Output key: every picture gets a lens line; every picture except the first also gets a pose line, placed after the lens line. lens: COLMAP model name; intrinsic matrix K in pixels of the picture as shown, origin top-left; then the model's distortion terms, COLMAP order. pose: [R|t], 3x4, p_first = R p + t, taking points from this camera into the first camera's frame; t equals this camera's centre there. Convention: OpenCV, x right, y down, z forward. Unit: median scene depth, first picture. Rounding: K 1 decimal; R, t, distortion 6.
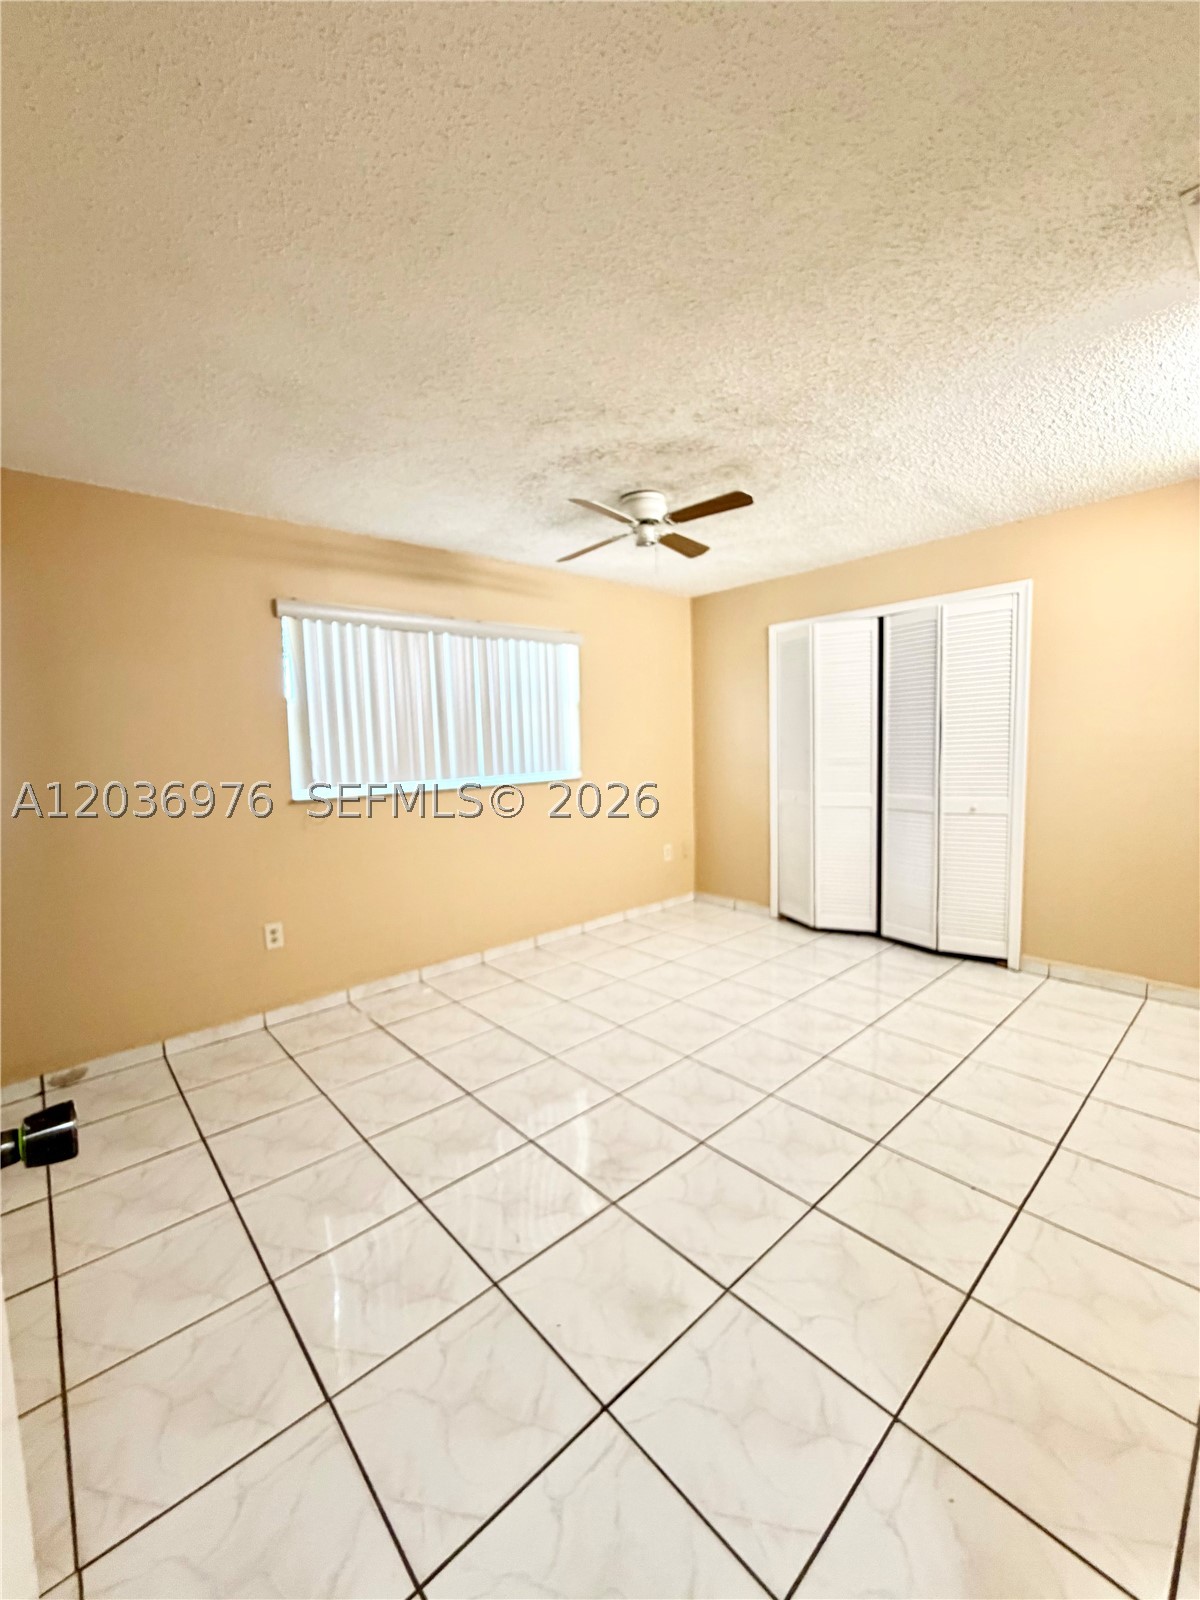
lens RADIAL K [[640.9, 0, 602.2], [0, 640.9, 792.7], [0, 0, 1]] dist [0.001470, 0.000112]
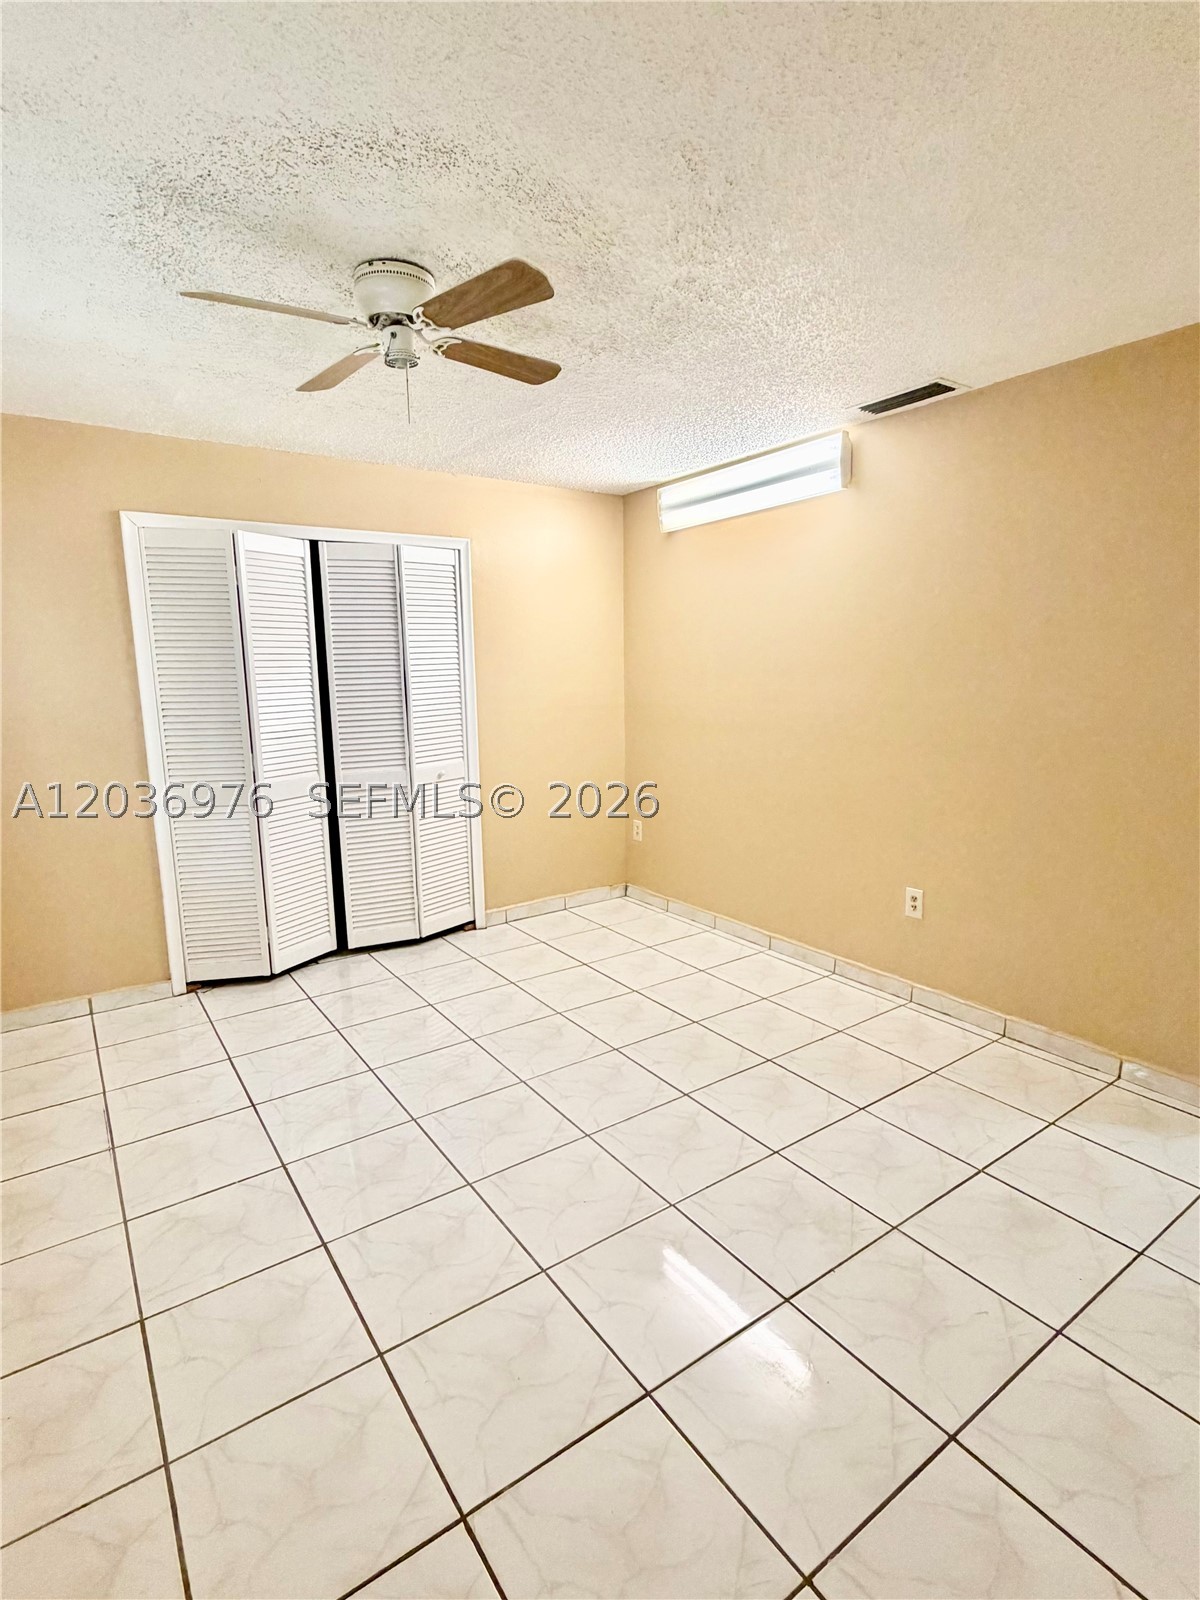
lens RADIAL K [[801.2, 0, 600.8], [0, 801.2, 804.4], [0, 0, 1]] dist [0.002750, 0.000032]
pose [[0.125754, -0.138277, 0.982377, -0.503840], [0.099614, 0.986994, 0.126176, -0.052742], [-0.987048, 0.081992, 0.137892, 0.566272]]
